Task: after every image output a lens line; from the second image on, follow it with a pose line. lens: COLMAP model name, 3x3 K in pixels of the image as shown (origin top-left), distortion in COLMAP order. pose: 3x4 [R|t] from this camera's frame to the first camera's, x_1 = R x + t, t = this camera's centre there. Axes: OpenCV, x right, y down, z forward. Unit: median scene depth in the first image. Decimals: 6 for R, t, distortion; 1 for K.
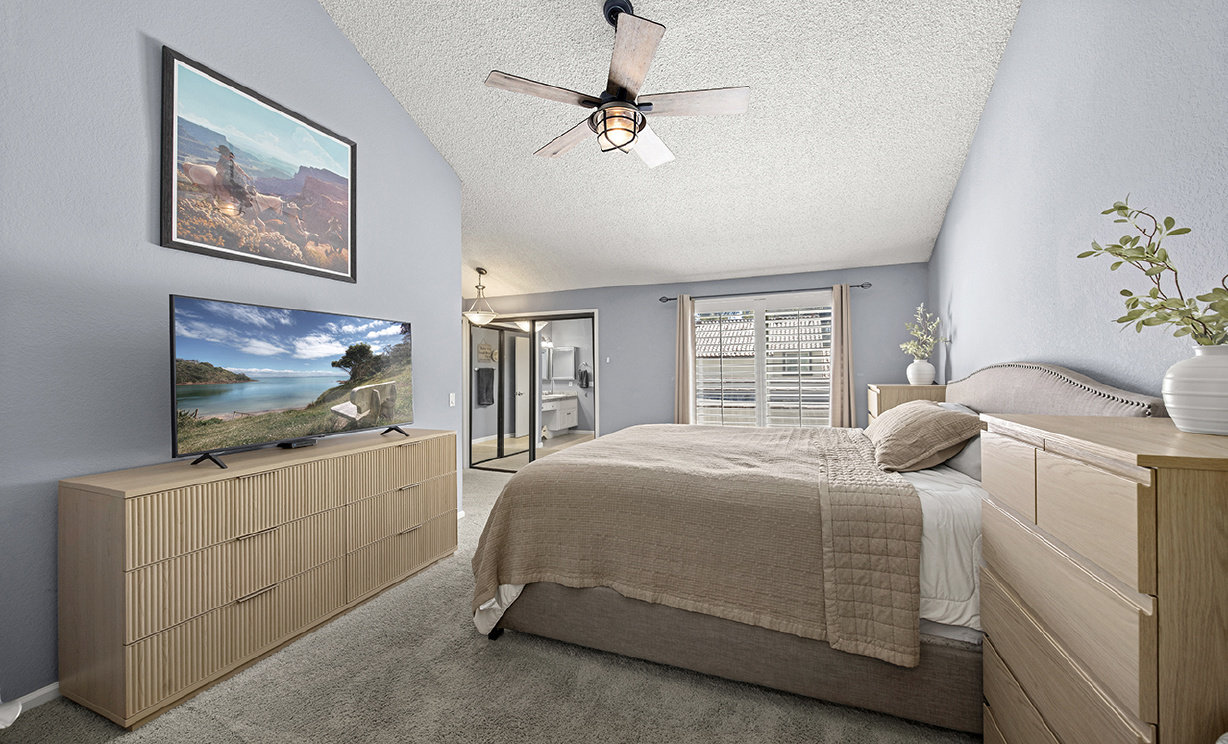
lens RADIAL K [[503.4, 0, 614.1], [0, 503.4, 356.8], [0, 0, 1]] dist [0.000264, 0.000029]
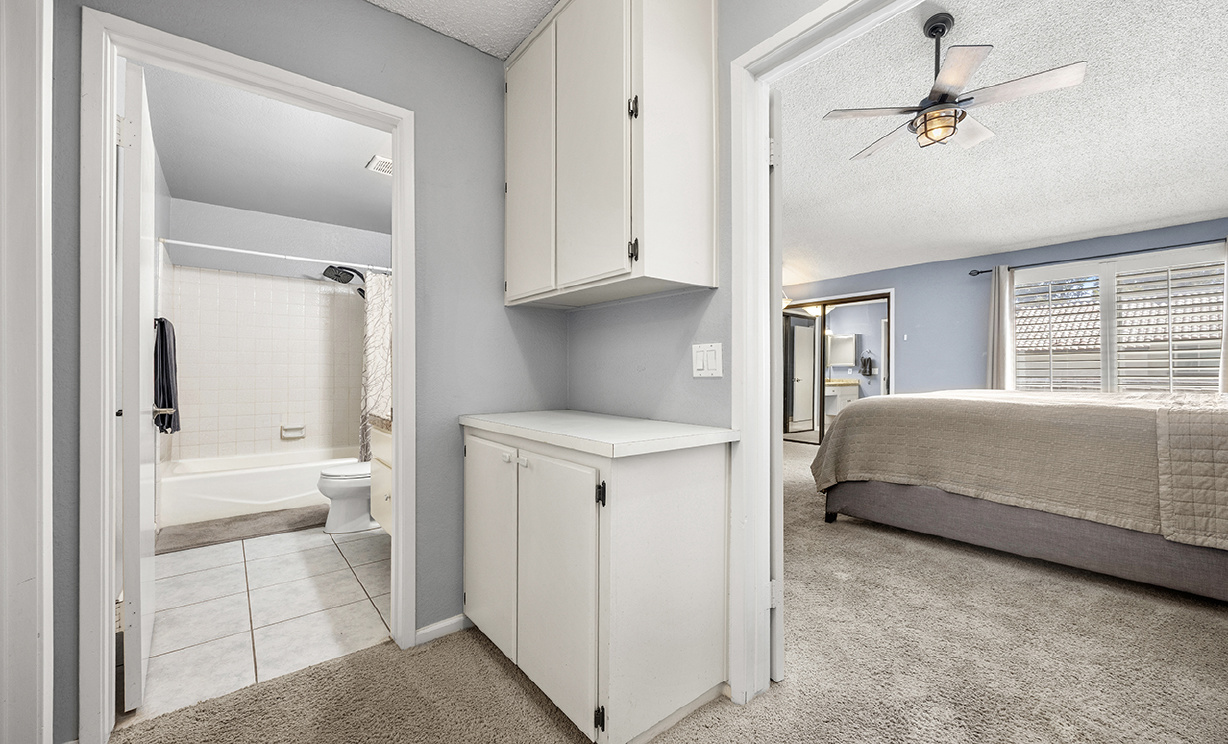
lens RADIAL K [[475.2, 0, 618.2], [0, 475.2, 363.8], [0, 0, 1]] dist [-0.001588, 0.000005]
pose [[0.862832, 0.005667, -0.505458, -0.074100], [0.009681, 0.999568, 0.027734, 0.072645], [0.505397, -0.028823, 0.862405, -0.374356]]
